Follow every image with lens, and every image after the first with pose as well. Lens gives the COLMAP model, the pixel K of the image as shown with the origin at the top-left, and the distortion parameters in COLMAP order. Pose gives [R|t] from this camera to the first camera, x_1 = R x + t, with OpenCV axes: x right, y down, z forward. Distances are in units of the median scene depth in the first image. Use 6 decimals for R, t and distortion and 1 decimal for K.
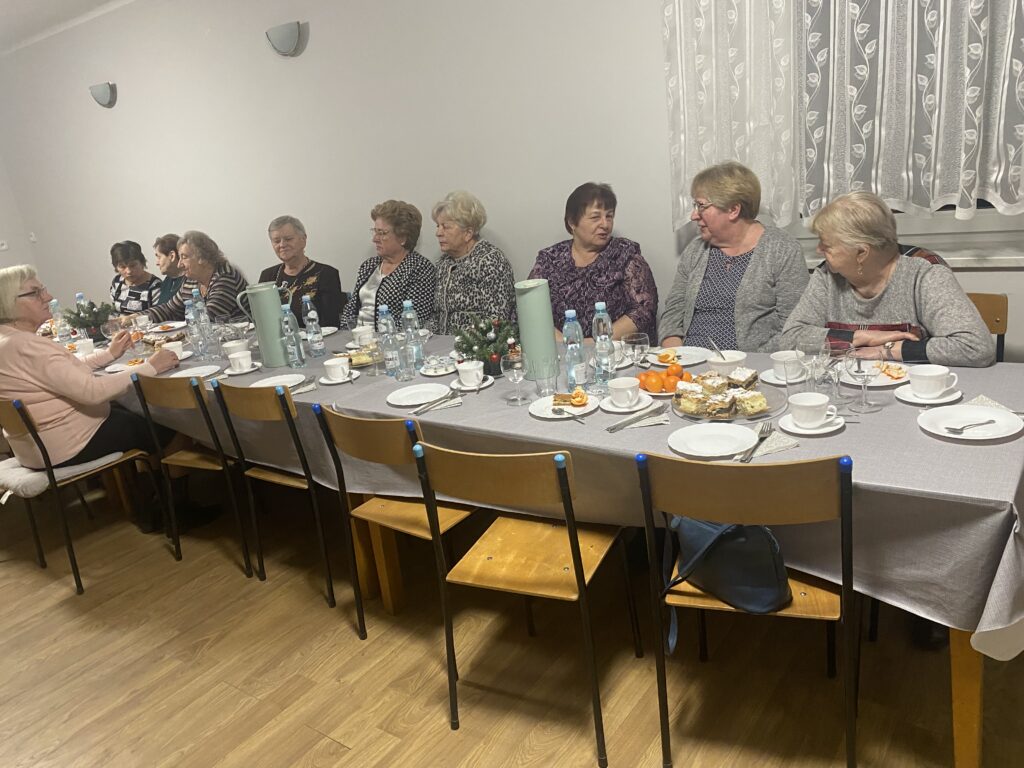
lens RADIAL K [[777.9, 0, 506.0], [0, 777.9, 377.6], [0, 0, 1]] dist [0.022077, -0.005448]
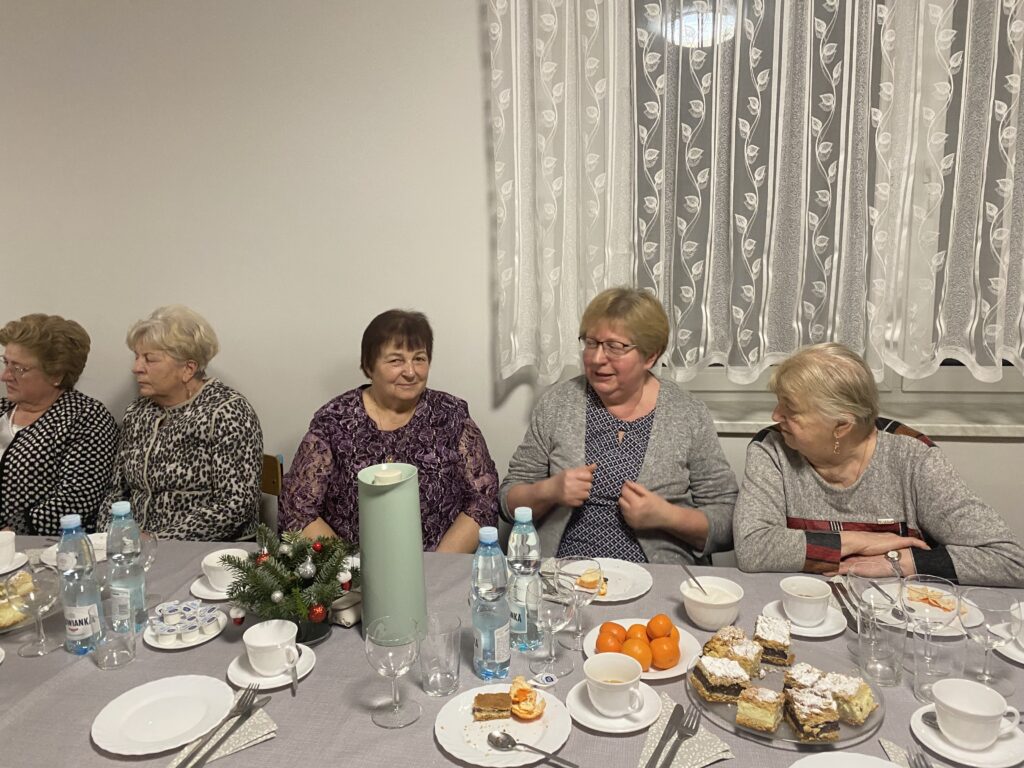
lens RADIAL K [[776.7, 0, 512.3], [0, 776.7, 378.9], [0, 0, 1]] dist [0.026163, -0.008002]
pose [[0.896467, 0.024879, 0.442411, -0.113297], [0.043938, 0.988511, -0.144623, -0.084287], [-0.440926, 0.149089, 0.885074, 0.358408]]
